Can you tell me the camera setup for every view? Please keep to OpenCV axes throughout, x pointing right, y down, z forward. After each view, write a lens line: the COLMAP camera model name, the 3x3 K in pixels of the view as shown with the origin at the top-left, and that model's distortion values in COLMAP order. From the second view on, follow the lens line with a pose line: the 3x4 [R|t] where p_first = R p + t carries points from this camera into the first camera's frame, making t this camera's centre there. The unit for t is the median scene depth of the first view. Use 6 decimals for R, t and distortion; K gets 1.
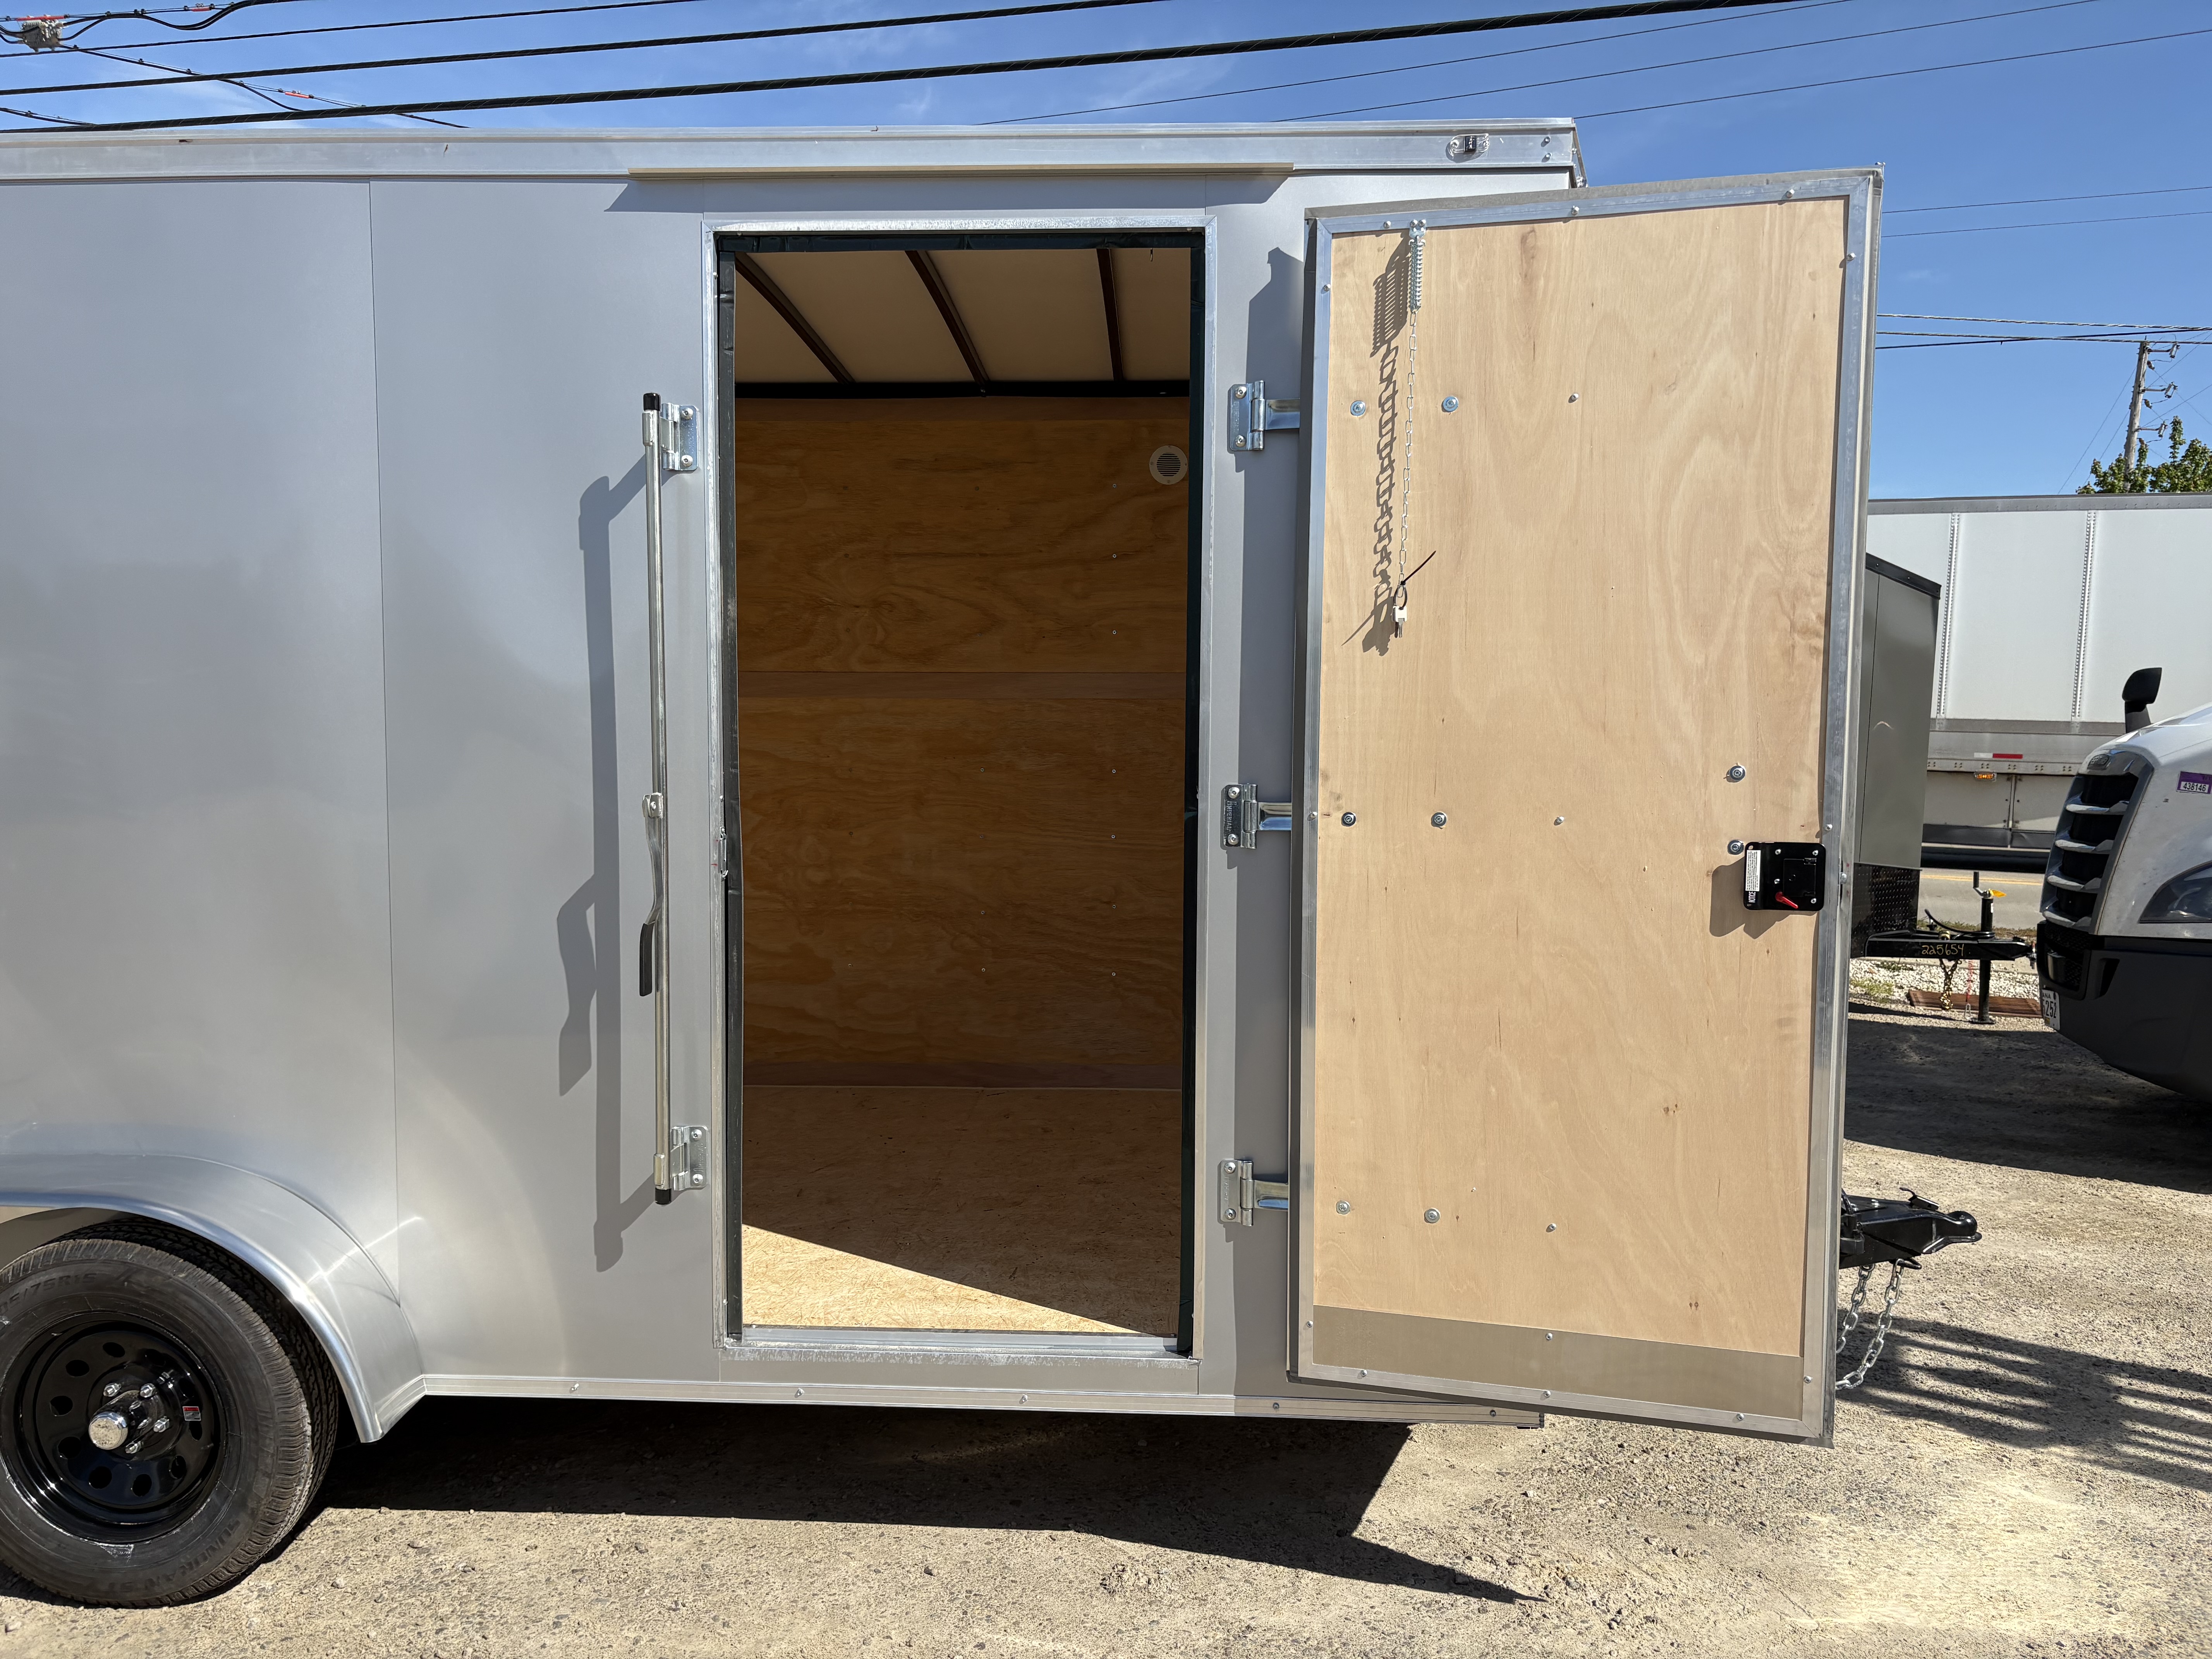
lens RADIAL K [[1690.4, 0, 1113.3], [0, 1690.4, 835.9], [0, 0, 1]] dist [0.043807, -0.046233]
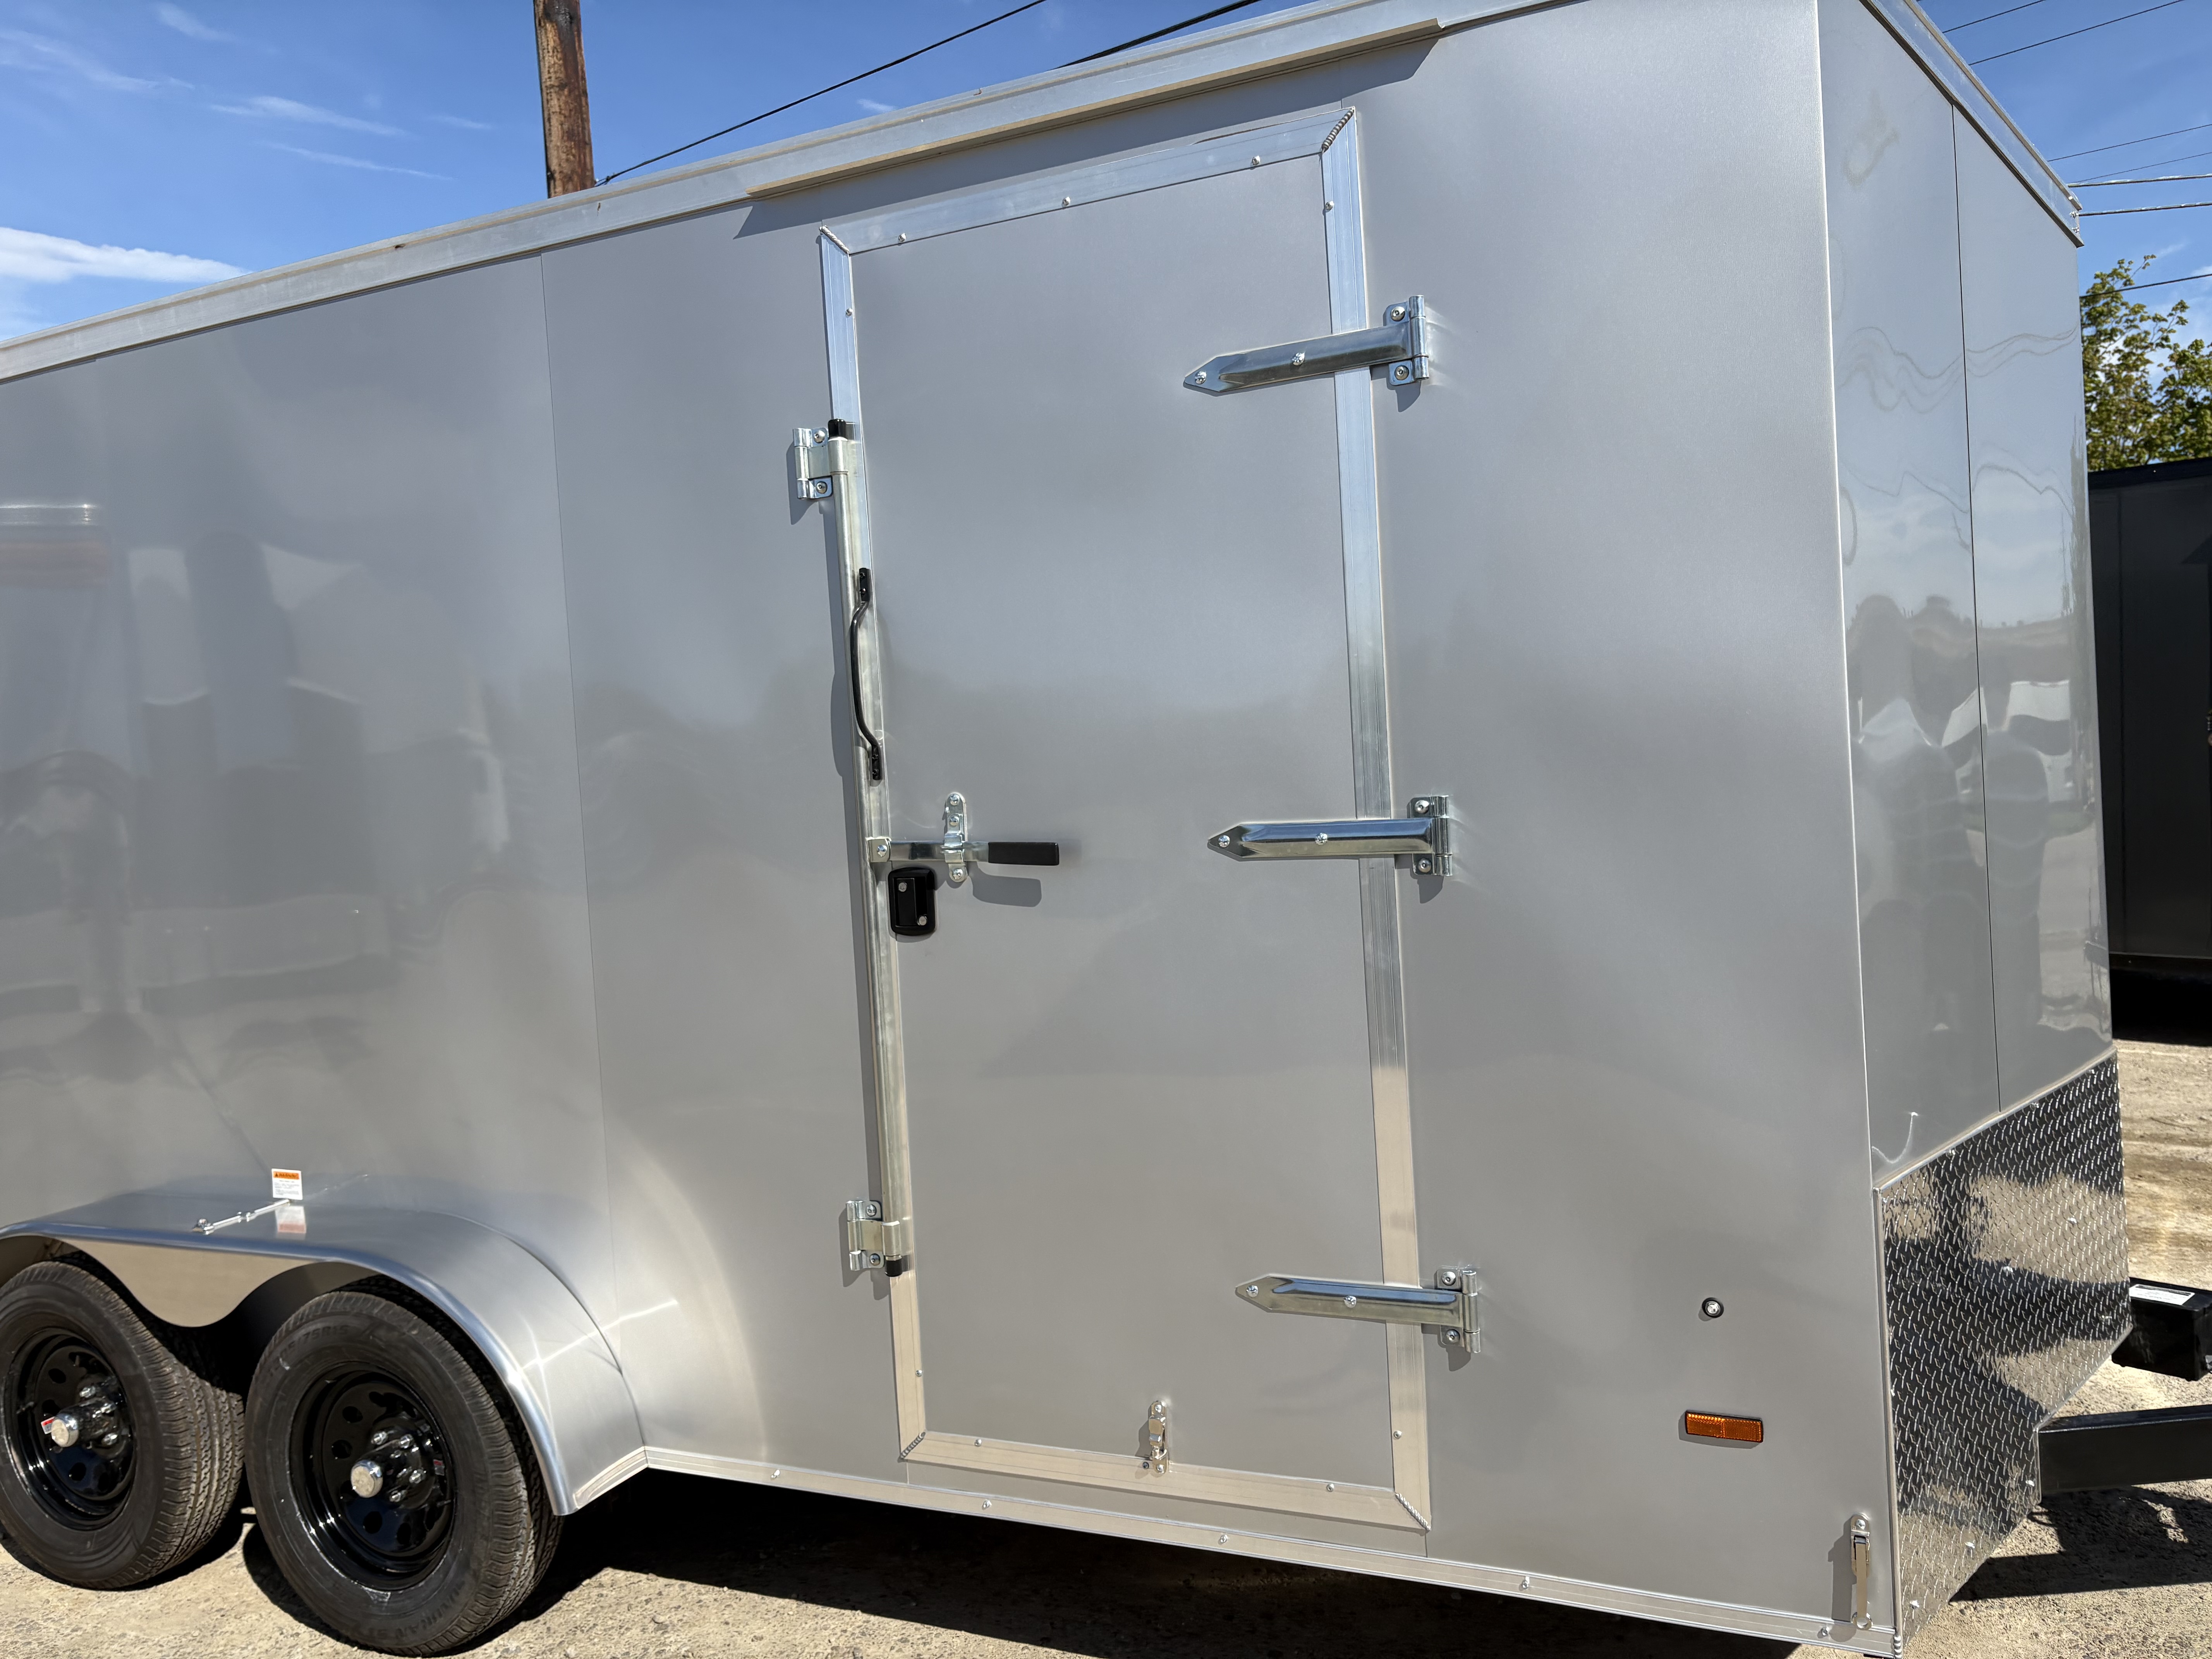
lens RADIAL K [[1690.4, 0, 1103.9], [0, 1690.4, 834.1], [0, 0, 1]] dist [0.043807, -0.046233]
pose [[0.924485, -0.049918, -0.377936, 0.242430], [0.040252, 0.998630, -0.033439, 0.008151], [0.379088, 0.015701, 0.925228, 0.200694]]
